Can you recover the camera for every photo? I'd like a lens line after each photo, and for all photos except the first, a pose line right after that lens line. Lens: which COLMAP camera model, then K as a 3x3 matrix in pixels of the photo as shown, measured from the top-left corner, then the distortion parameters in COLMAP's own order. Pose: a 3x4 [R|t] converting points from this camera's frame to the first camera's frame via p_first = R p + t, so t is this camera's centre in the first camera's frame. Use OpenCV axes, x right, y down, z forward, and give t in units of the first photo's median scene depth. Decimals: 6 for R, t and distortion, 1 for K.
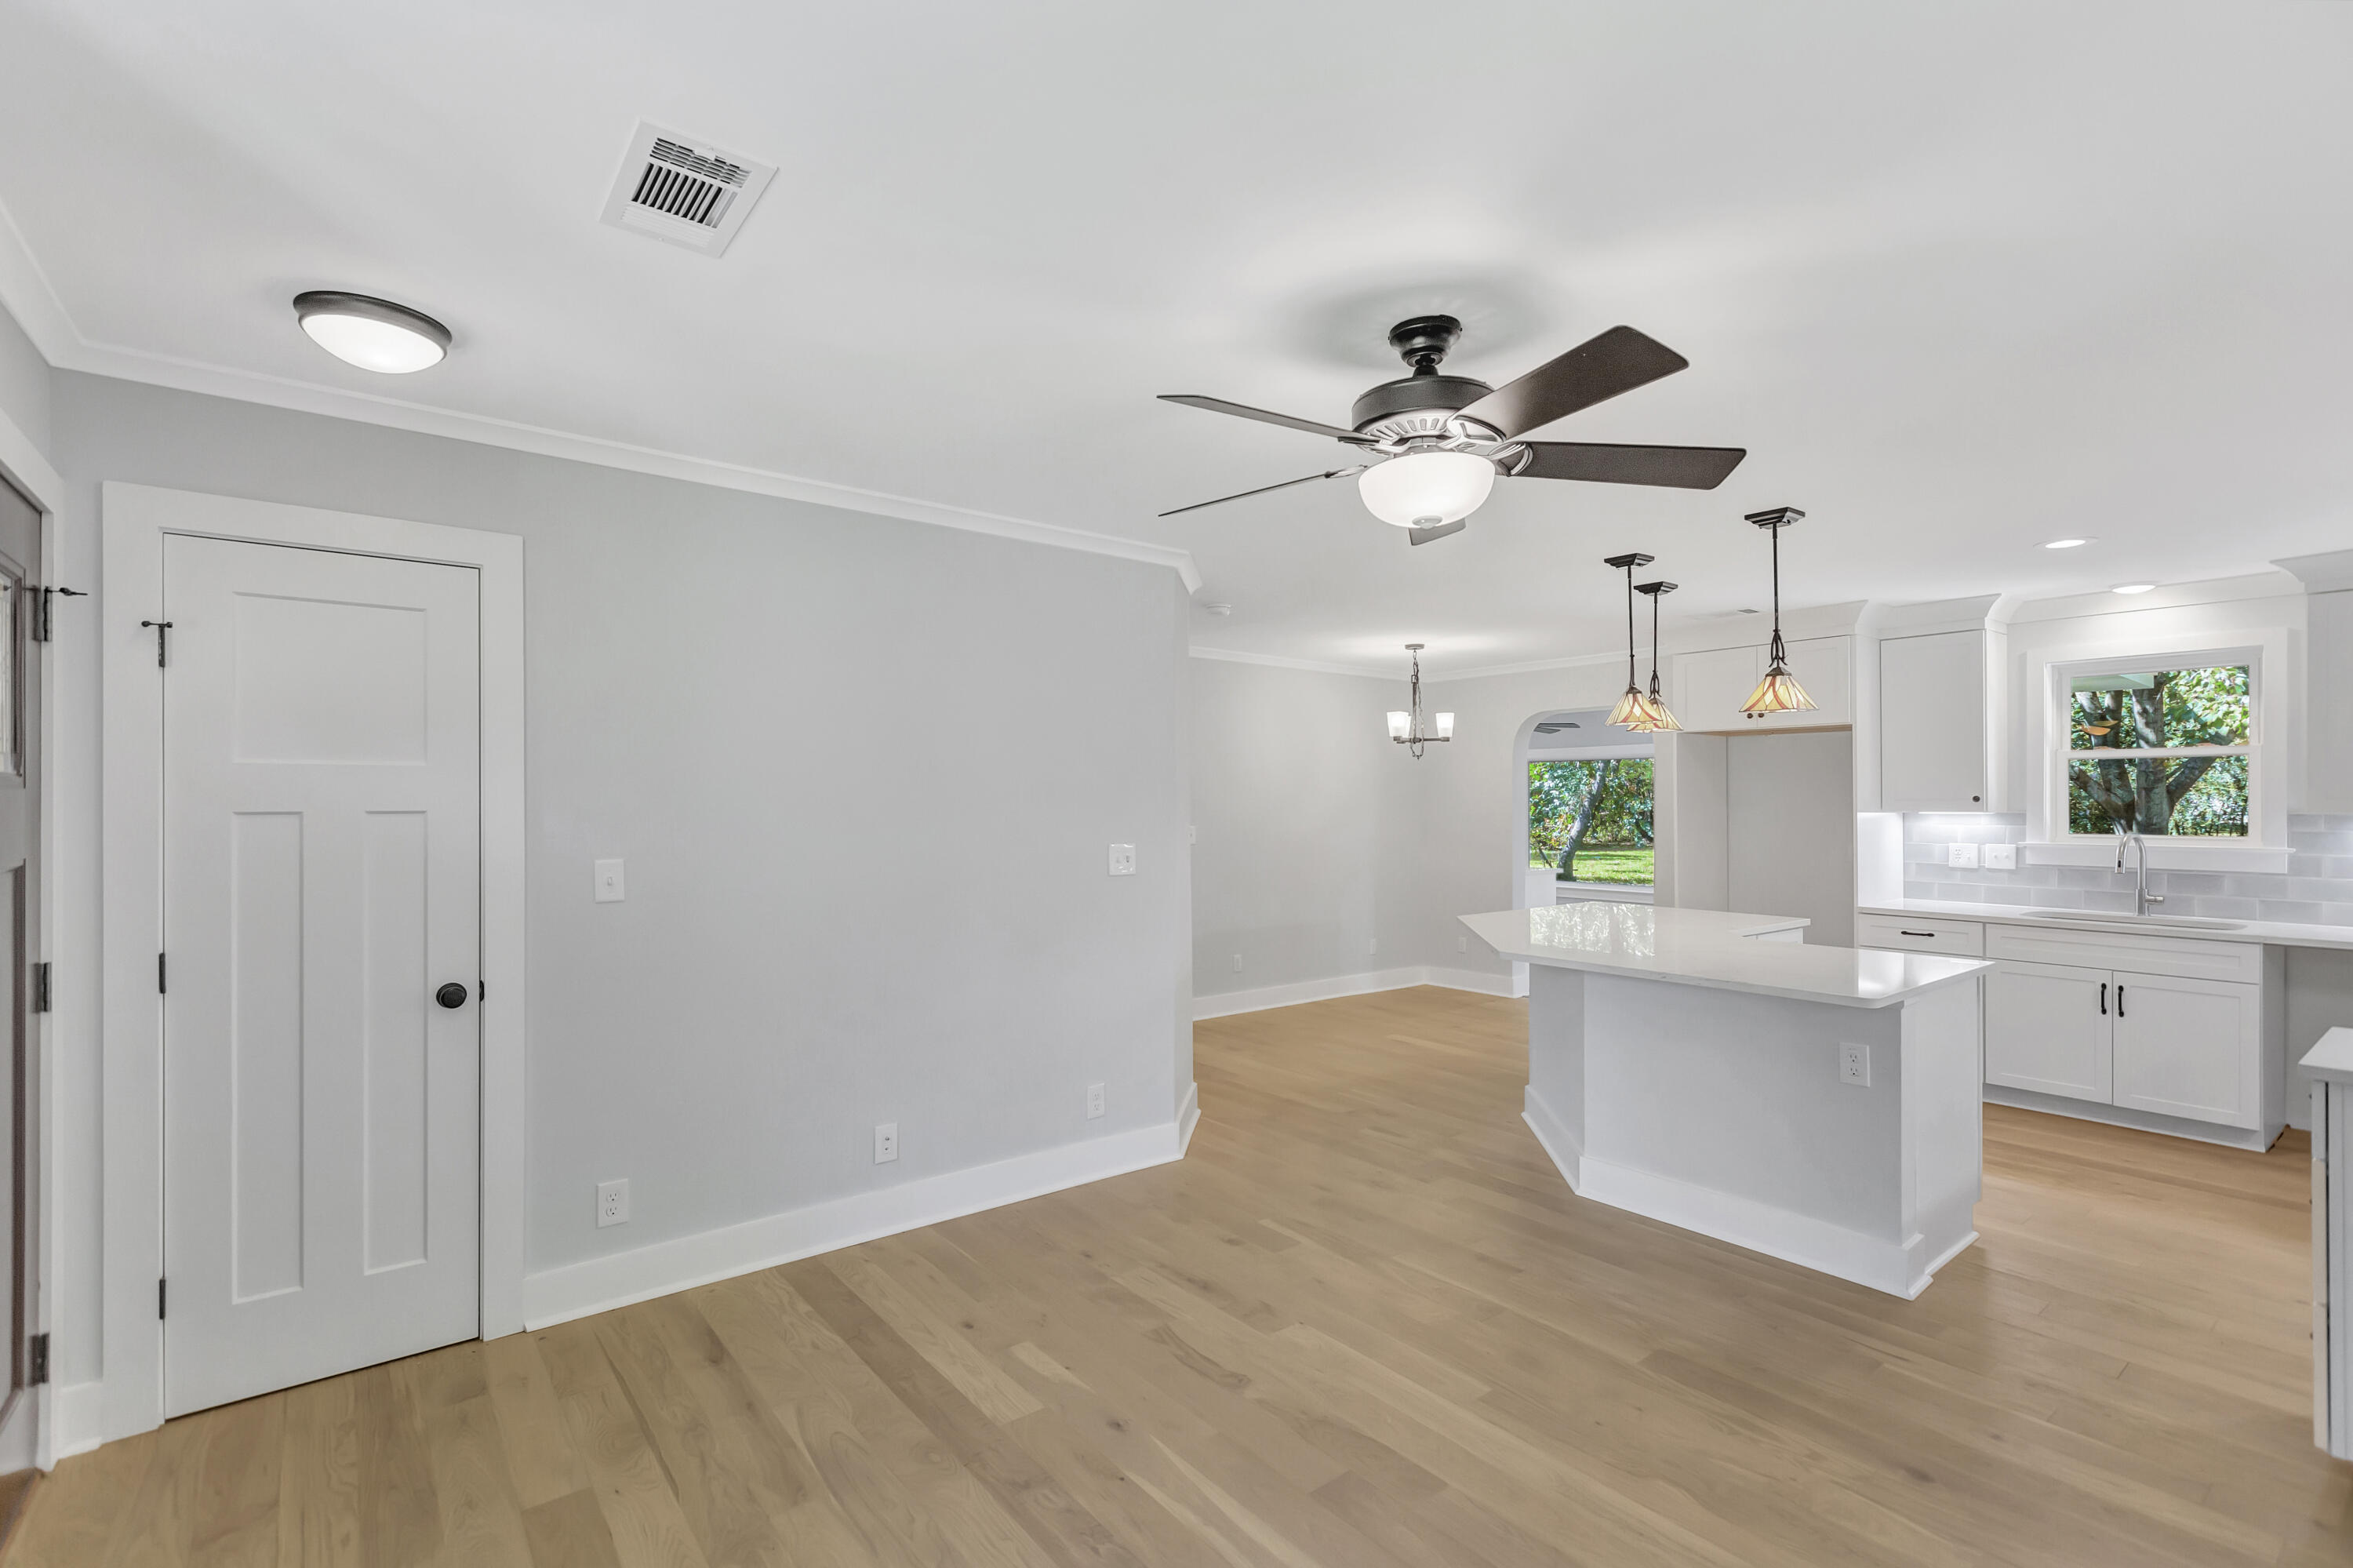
lens RADIAL K [[1054.6, 0, 1181.4], [0, 1054.6, 805.3], [0, 0, 1]] dist [0.003811, -0.001295]
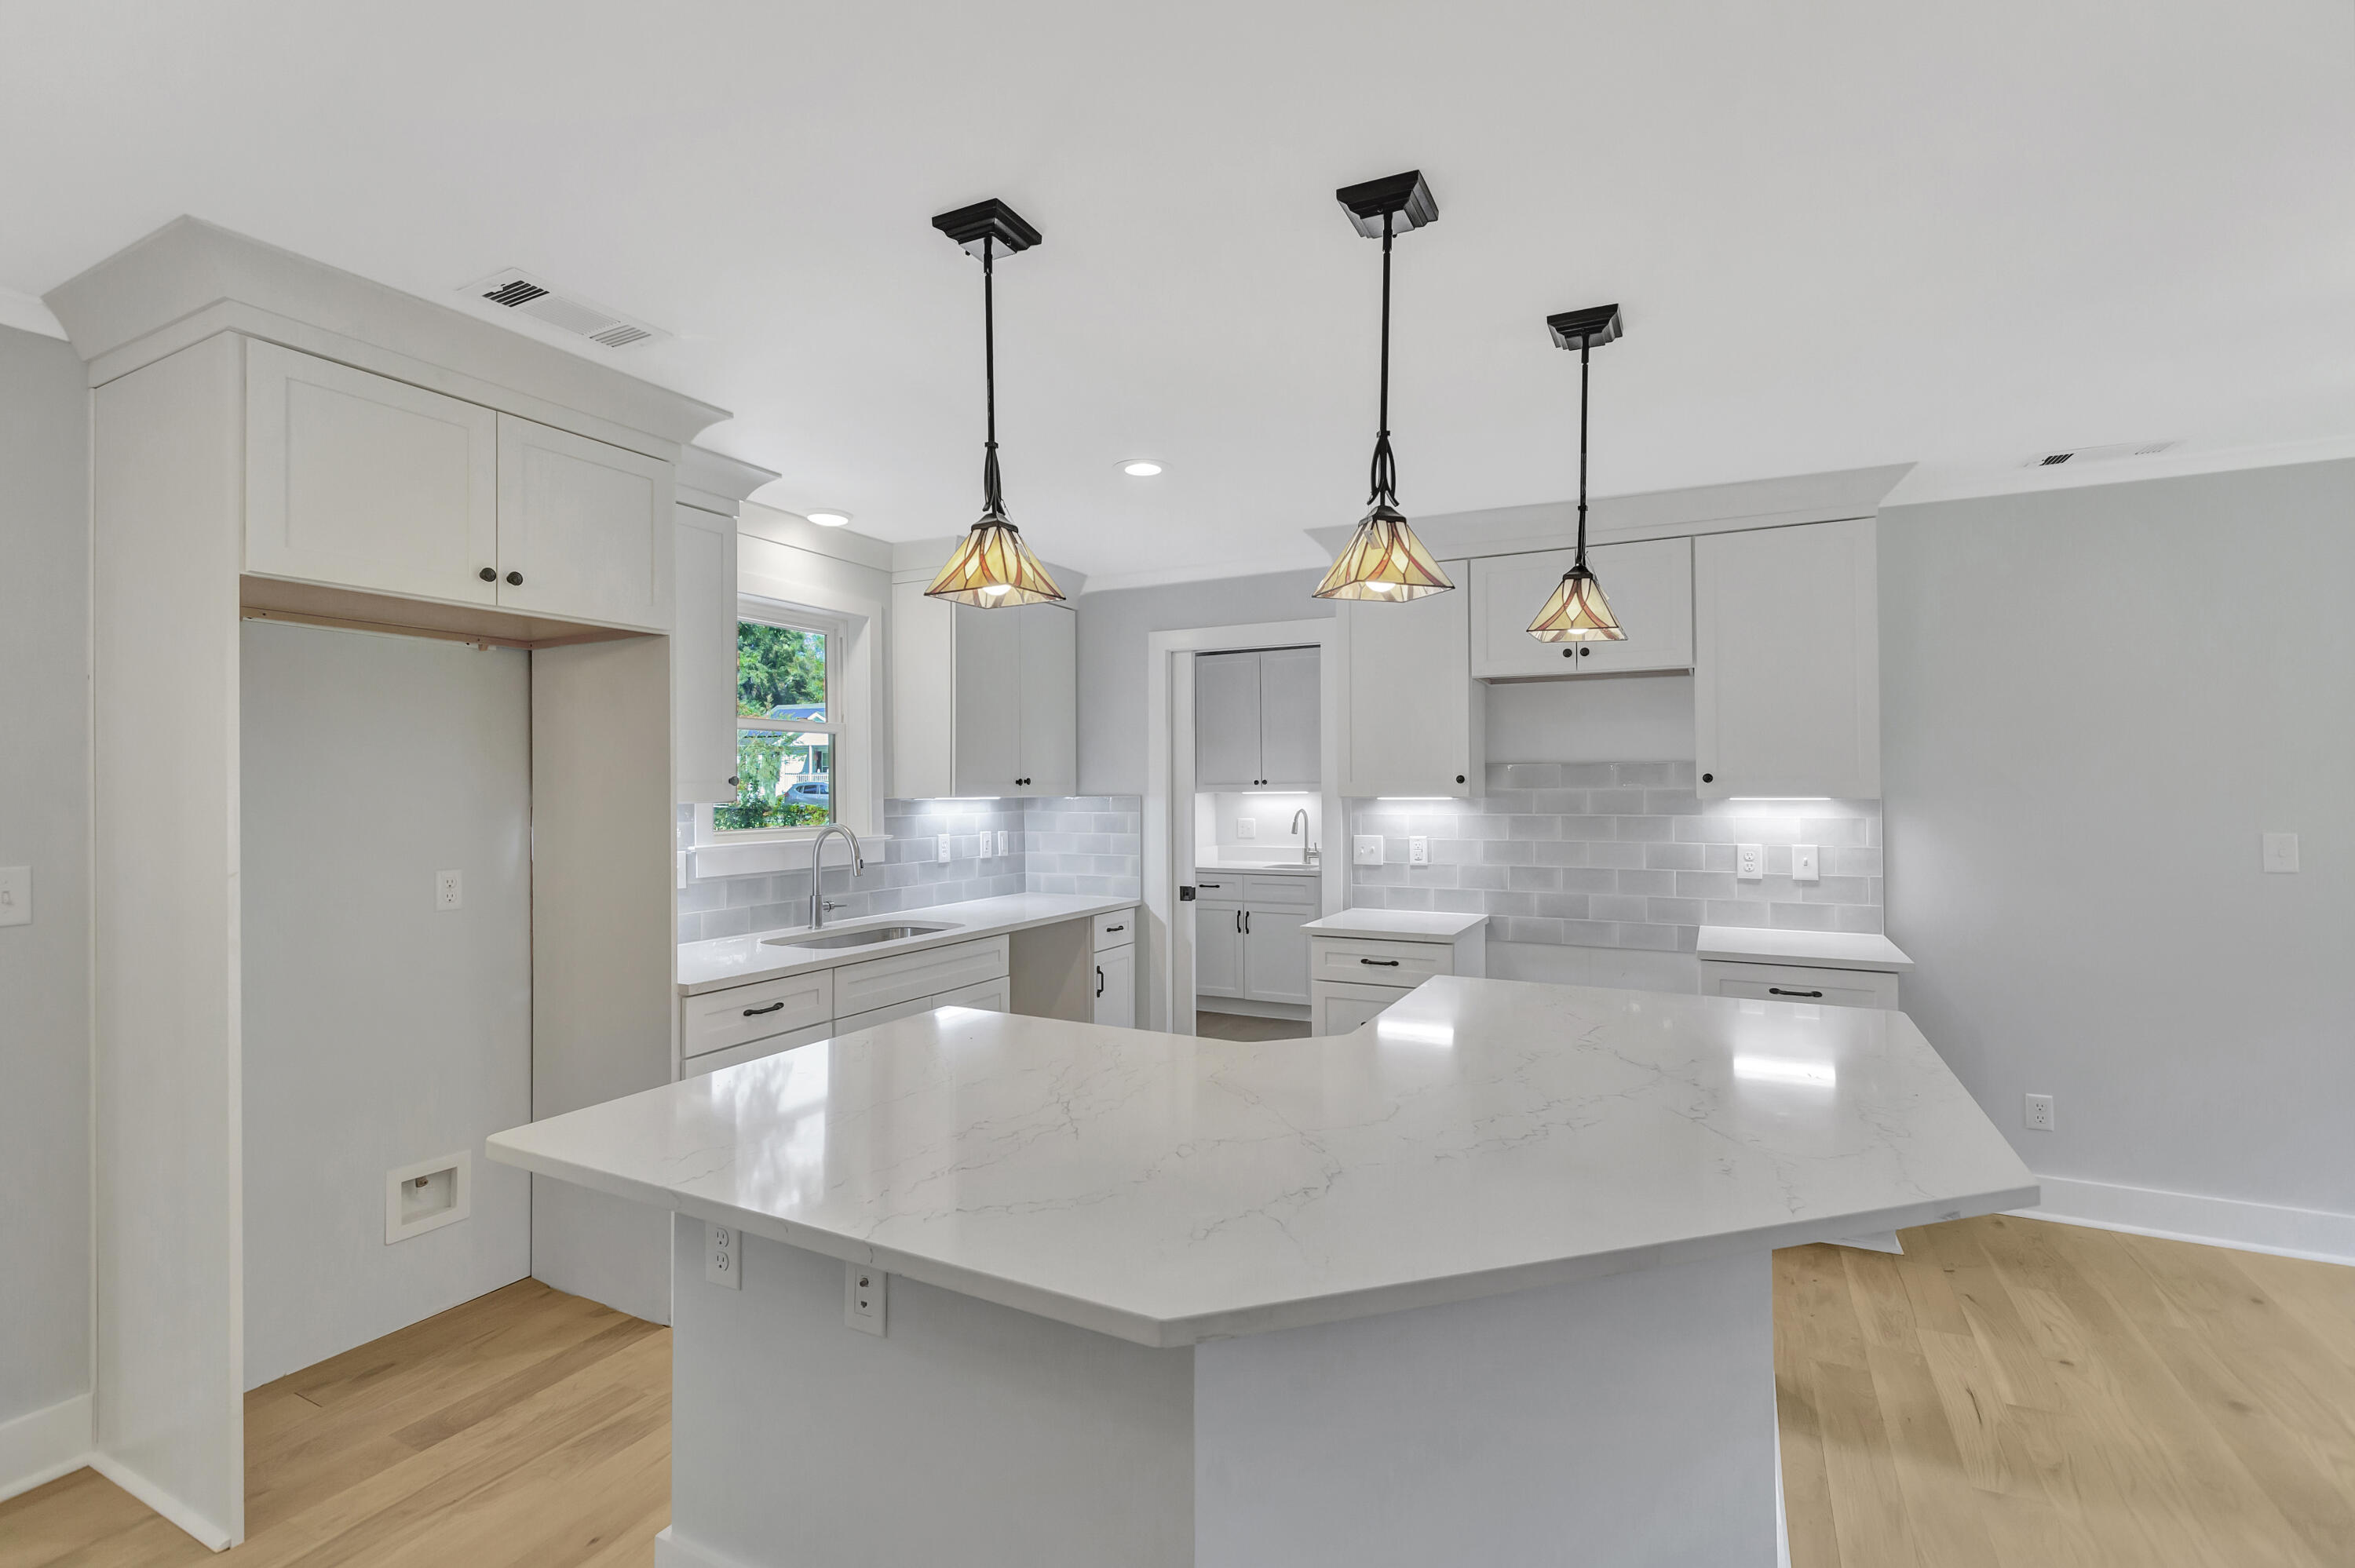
lens RADIAL K [[1055.3, 0, 1174.3], [0, 1055.3, 774.5], [0, 0, 1]] dist [0.003811, -0.001295]
pose [[-0.407610, 0.014188, 0.913046, 0.069287], [0.006427, 0.999899, -0.012669, -0.000117], [-0.913134, 0.000704, -0.407660, 1.123500]]
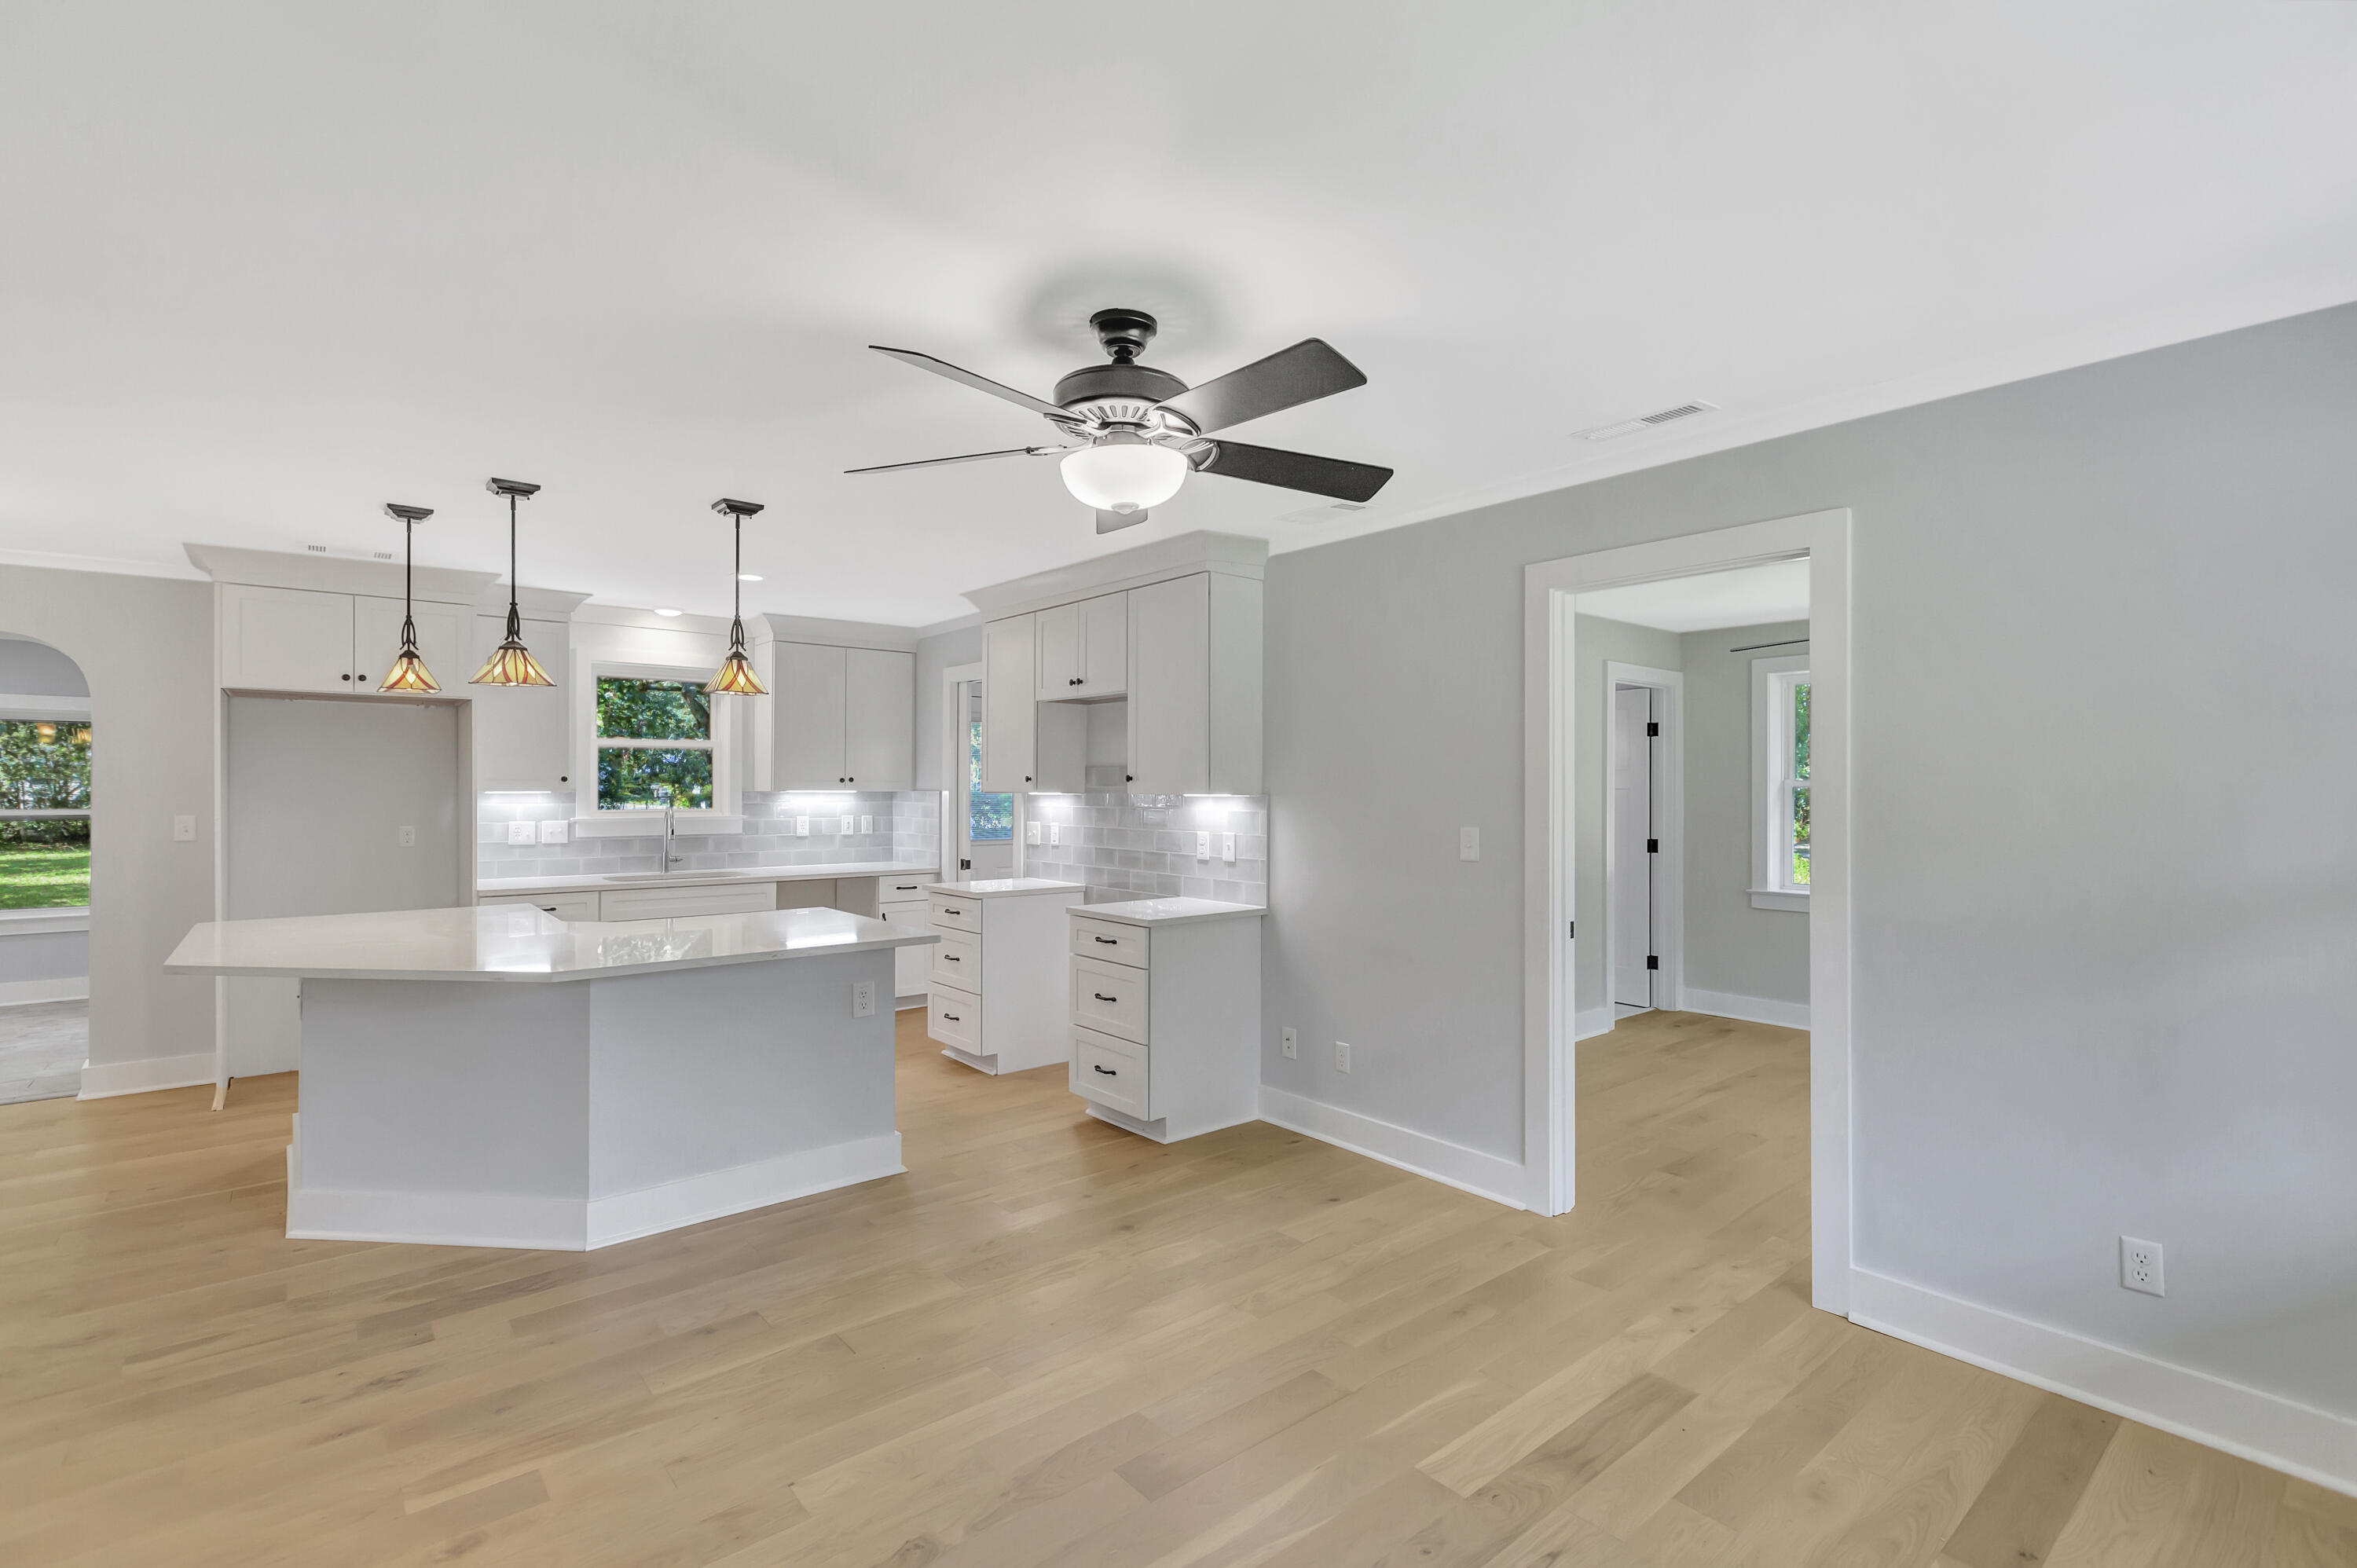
lens RADIAL K [[1056.3, 0, 1163.1], [0, 1056.3, 786.8], [0, 0, 1]] dist [0.003811, -0.001295]
pose [[-0.020539, 0.000999, 0.999789, -0.375763], [0.000666, 0.999999, -0.000985, 0.003806], [-0.999789, 0.000646, -0.020540, 0.453134]]
